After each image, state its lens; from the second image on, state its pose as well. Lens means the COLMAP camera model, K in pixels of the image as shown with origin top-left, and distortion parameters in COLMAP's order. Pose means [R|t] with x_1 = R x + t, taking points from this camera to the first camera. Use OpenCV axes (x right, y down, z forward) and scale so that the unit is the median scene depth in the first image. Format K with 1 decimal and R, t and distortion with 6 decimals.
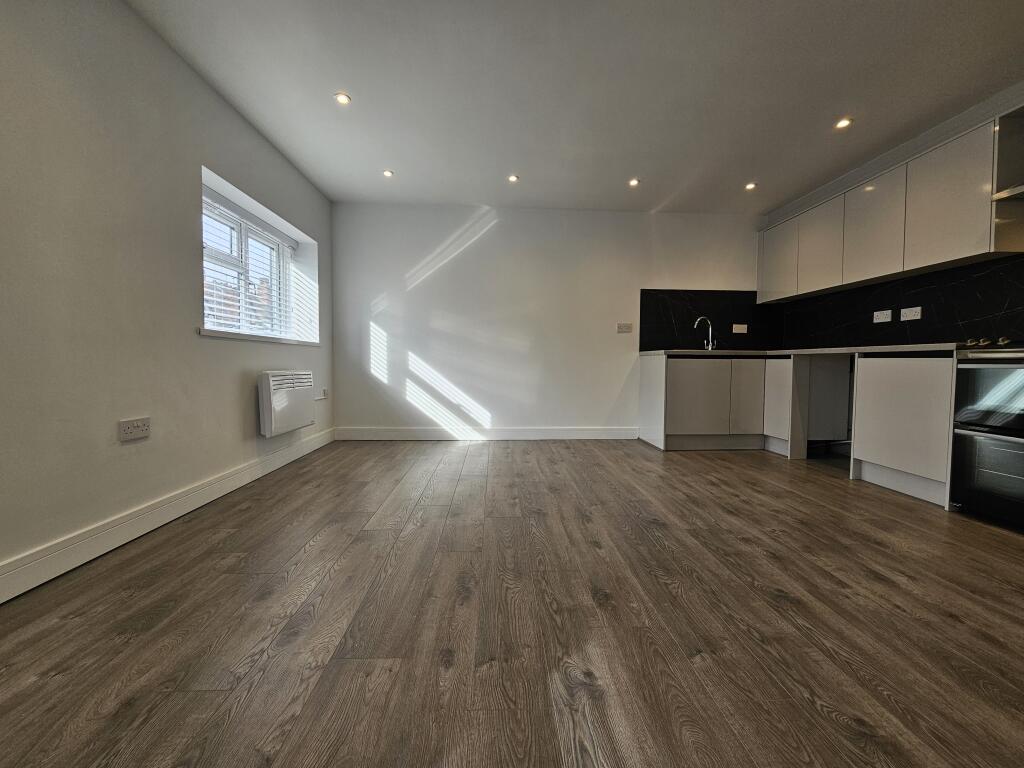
lens RADIAL K [[426.8, 0, 509.3], [0, 426.8, 379.4], [0, 0, 1]] dist [0.000026, 0.000081]
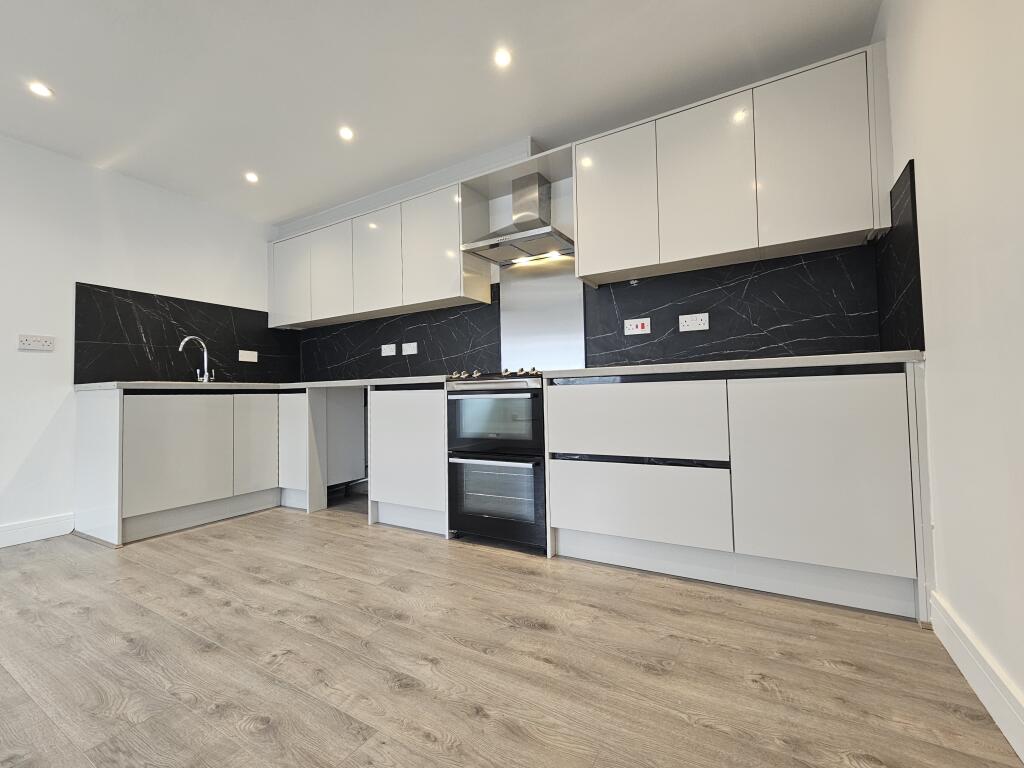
lens RADIAL K [[444.5, 0, 513.3], [0, 444.5, 379.2], [0, 0, 1]] dist [0.004022, 0.000353]
pose [[0.545928, 0.012251, 0.837742, 0.176599], [0.056866, 0.997046, -0.051639, -0.007953], [-0.835900, 0.075830, 0.543619, 0.213242]]
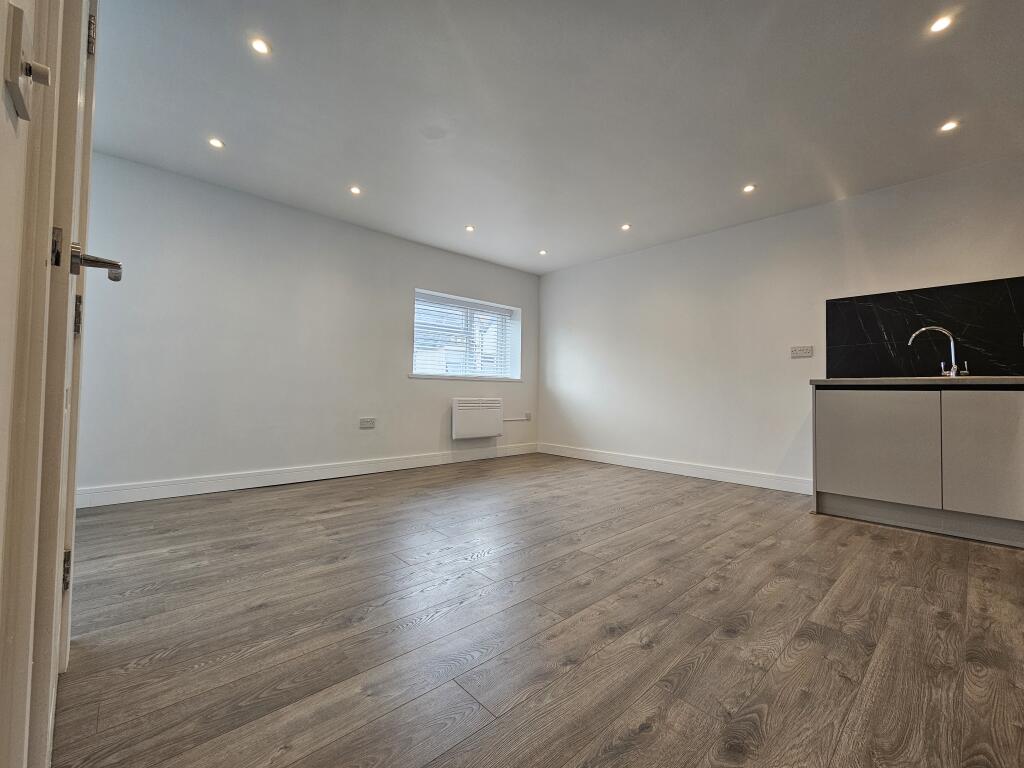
lens RADIAL K [[423.4, 0, 509.9], [0, 423.4, 378.8], [0, 0, 1]] dist [0.000389, 0.000208]
pose [[0.638674, -0.021317, -0.769182, 0.801045], [-0.039589, 0.997382, -0.060513, -0.001796], [0.768459, 0.069099, 0.636158, 0.124882]]
